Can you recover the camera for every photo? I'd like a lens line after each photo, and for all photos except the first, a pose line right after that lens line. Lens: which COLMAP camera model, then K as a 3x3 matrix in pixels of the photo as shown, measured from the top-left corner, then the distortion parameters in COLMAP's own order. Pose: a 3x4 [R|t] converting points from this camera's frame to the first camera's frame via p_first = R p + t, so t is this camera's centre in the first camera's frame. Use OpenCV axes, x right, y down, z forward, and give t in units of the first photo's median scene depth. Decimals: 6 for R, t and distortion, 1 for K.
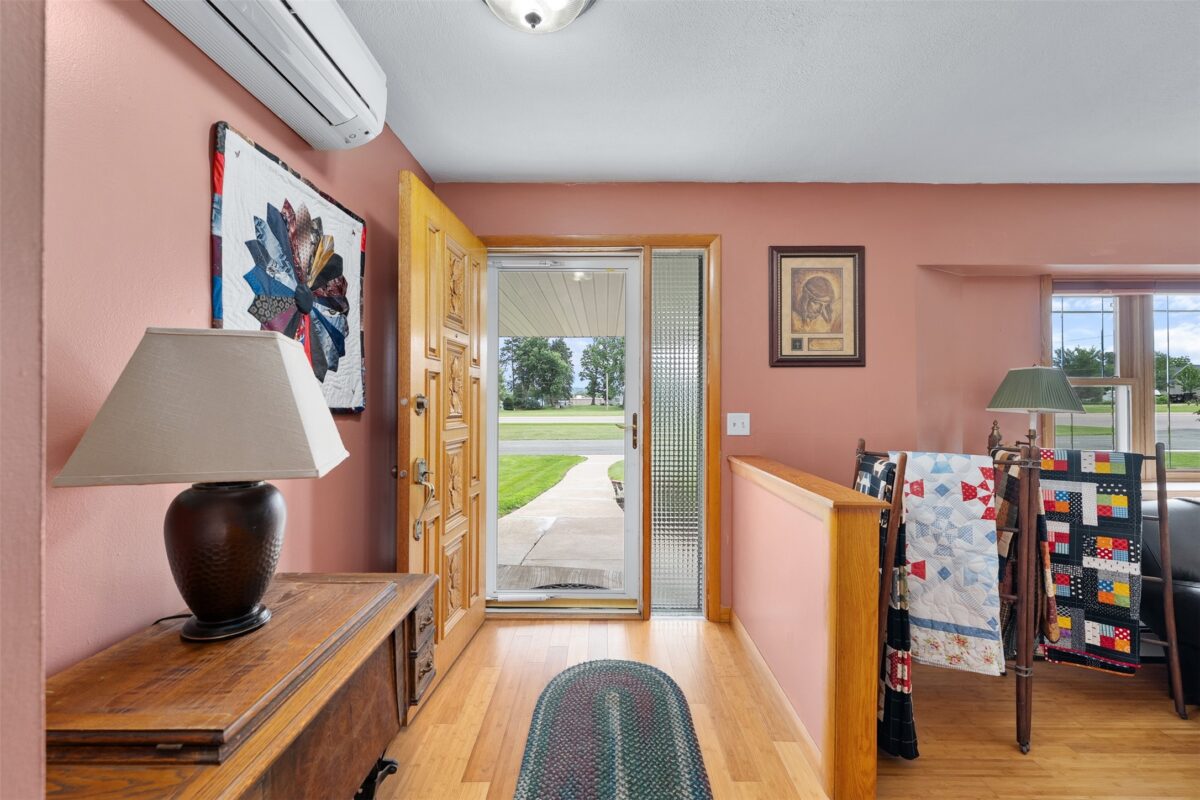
lens RADIAL K [[504.6, 0, 598.5], [0, 504.6, 397.5], [0, 0, 1]] dist [-0.001042, -0.000411]
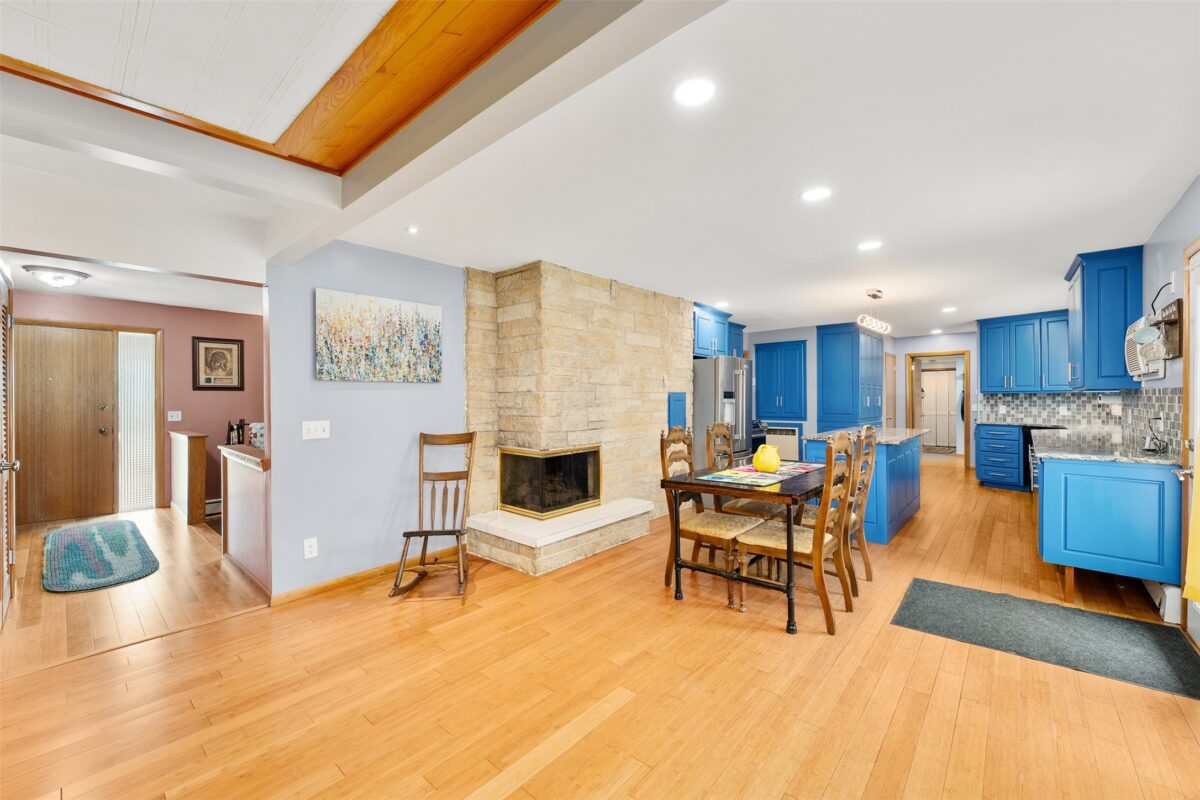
lens RADIAL K [[485.0, 0, 596.7], [0, 485.0, 398.7], [0, 0, 1]] dist [-0.000641, -0.000464]
pose [[0.662917, -0.003835, 0.748683, -0.098079], [0.004456, 0.999989, 0.001177, -0.021603], [-0.748680, 0.002556, 0.662927, -2.122975]]
